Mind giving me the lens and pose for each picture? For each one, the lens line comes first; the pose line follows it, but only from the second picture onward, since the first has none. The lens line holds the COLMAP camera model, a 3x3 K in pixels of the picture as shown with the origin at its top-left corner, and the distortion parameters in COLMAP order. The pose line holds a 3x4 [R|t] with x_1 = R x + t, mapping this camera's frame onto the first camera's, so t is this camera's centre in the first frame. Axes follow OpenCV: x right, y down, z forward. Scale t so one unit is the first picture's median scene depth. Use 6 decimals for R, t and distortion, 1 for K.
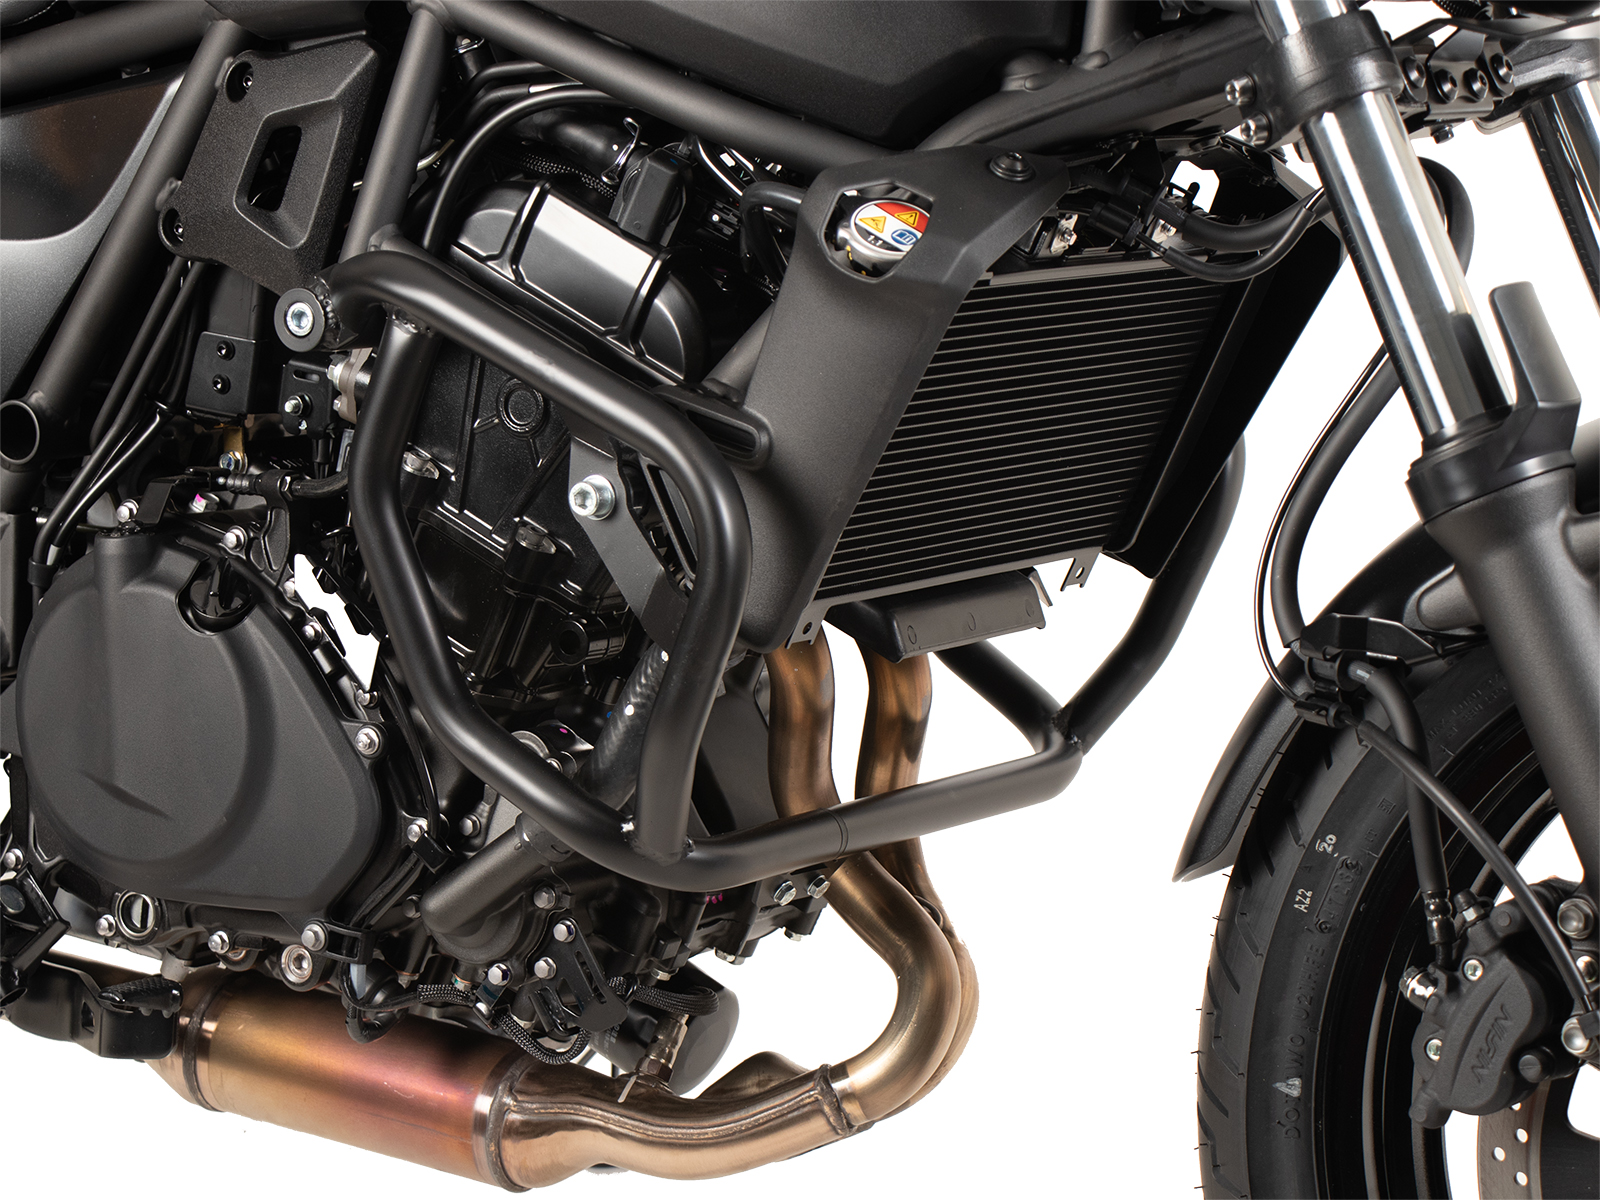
lens RADIAL K [[4017.3, 0, 800.1], [0, 4017.3, 694.5], [0, 0, 1]] dist [0.430709, 0.000000]
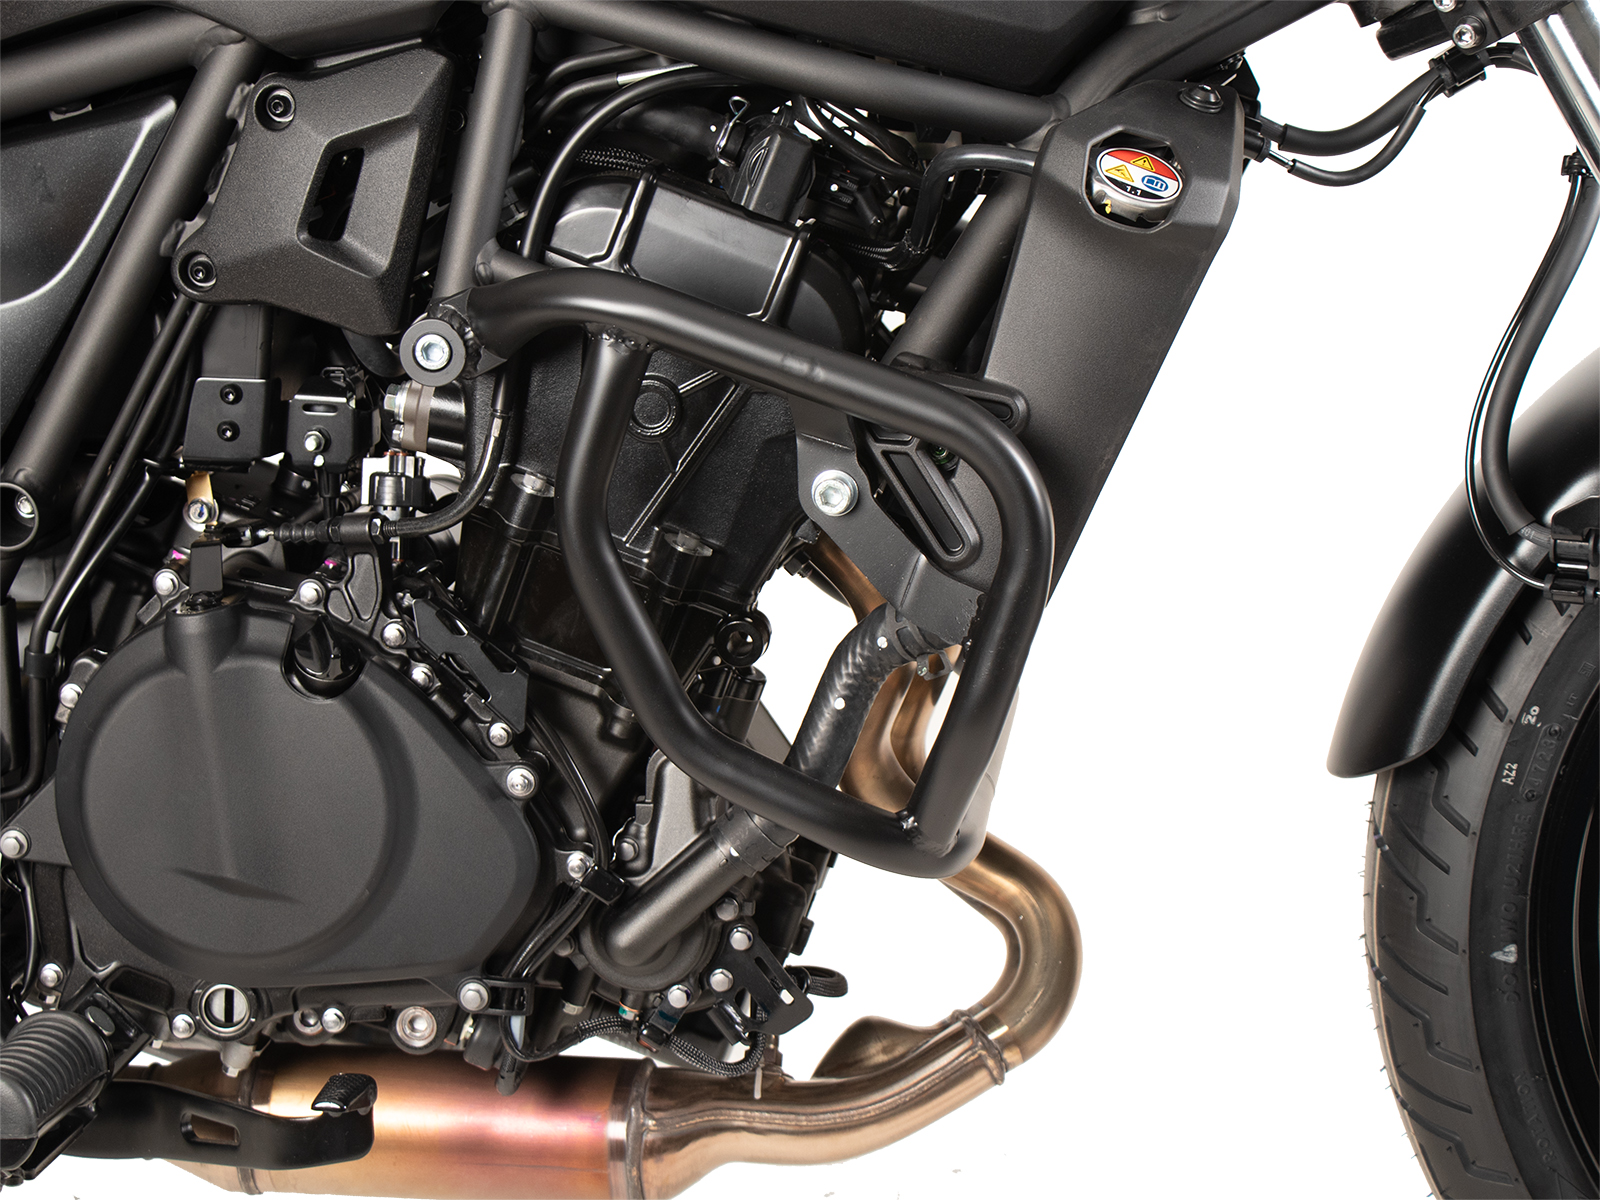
lens RADIAL K [[3654.3, 0, 800.0], [0, 3654.3, 599.1], [0, 0, 1]] dist [0.342858, 0.000000]
pose [[0.922978, -0.163738, 0.348283, -0.337198], [0.155064, 0.986490, 0.052847, -0.065625], [-0.352231, 0.005230, 0.935899, 0.172161]]
